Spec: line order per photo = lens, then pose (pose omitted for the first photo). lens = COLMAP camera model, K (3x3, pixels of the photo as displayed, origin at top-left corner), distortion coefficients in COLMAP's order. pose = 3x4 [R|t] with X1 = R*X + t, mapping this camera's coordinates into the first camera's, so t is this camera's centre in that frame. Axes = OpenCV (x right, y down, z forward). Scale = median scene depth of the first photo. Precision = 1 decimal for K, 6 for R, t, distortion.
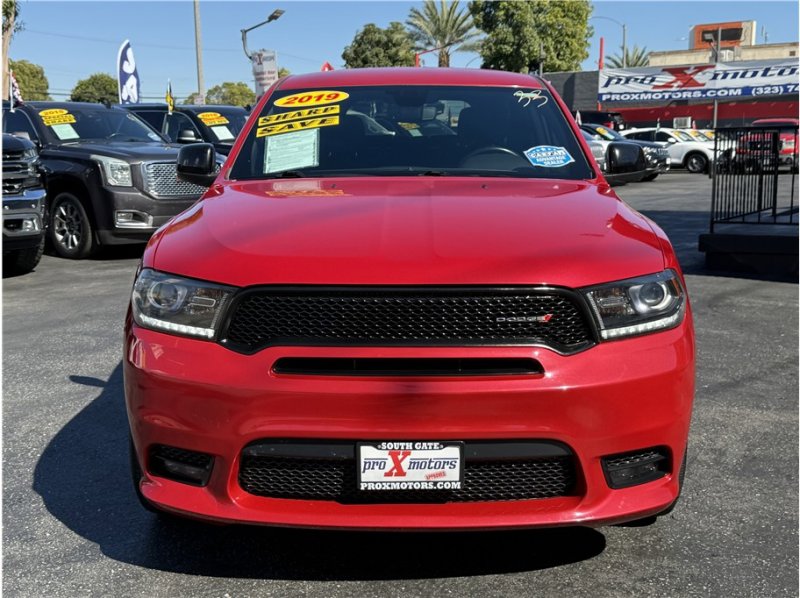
lens RADIAL K [[964.5, 0, 403.2], [0, 964.5, 298.2], [0, 0, 1]] dist [0.081290, 0.000000]
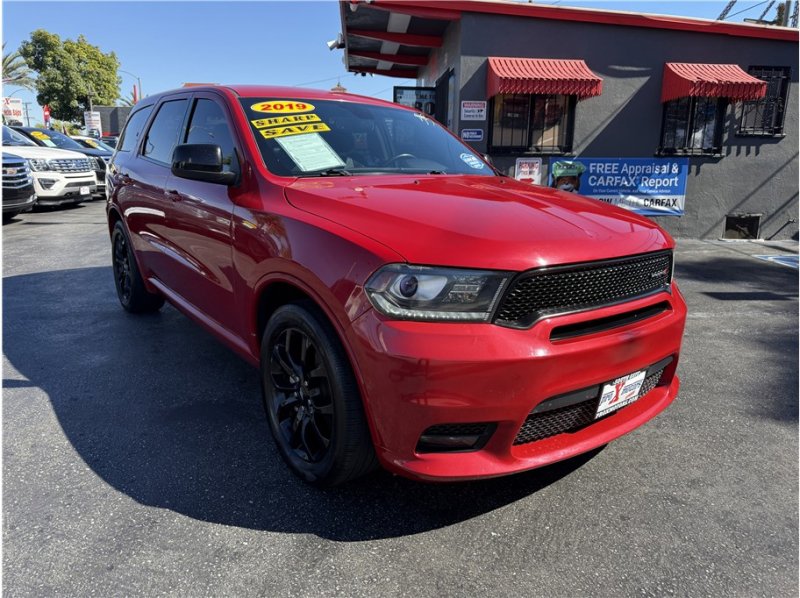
lens RADIAL K [[569.5, 0, 406.3], [0, 569.5, 299.8], [0, 0, 1]] dist [0.010625, -0.015903]
pose [[0.782473, -0.131386, 0.608666, -0.366648], [0.079326, 0.990555, 0.111843, -0.034264], [-0.617612, -0.039231, 0.785504, 0.303391]]
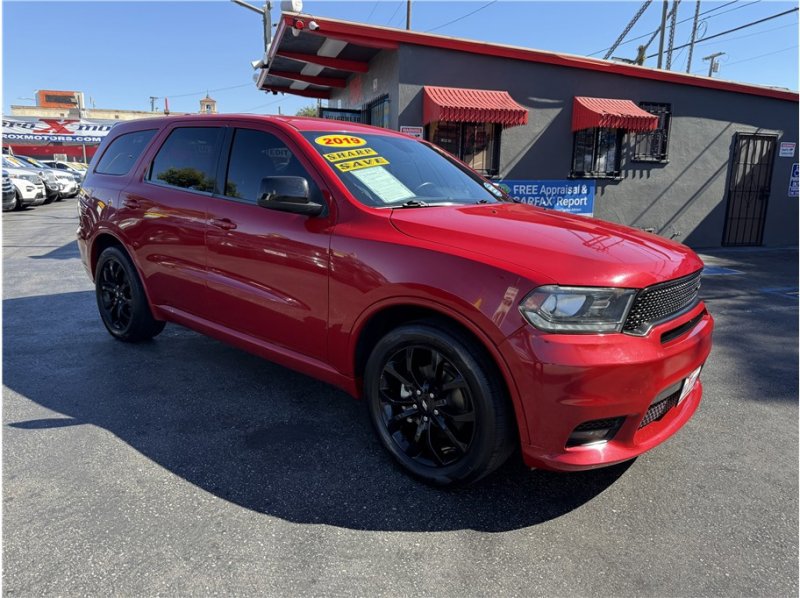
lens RADIAL K [[569.5, 0, 400.1], [0, 569.5, 296.9], [0, 0, 1]] dist [0.010625, -0.015903]
pose [[0.634599, -0.139201, 0.760202, -0.541312], [0.096819, 0.990215, 0.100496, -0.062309], [-0.766753, 0.009828, 0.641867, 0.401719]]
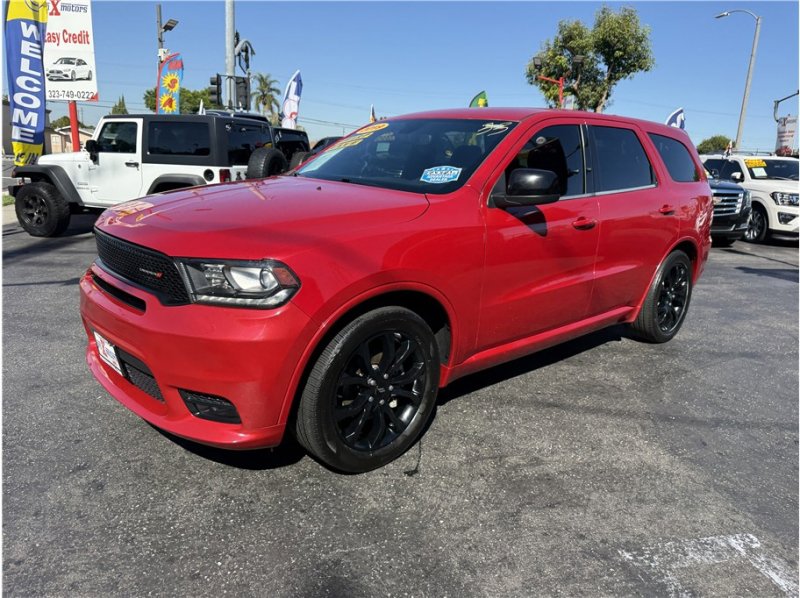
lens RADIAL K [[569.5, 0, 398.6], [0, 569.5, 297.1], [0, 0, 1]] dist [0.010625, -0.015903]
pose [[0.683335, 0.209260, -0.699474, 0.508708], [-0.174269, 0.977103, 0.122069, -0.057600], [0.709002, 0.038483, 0.704156, 0.362134]]
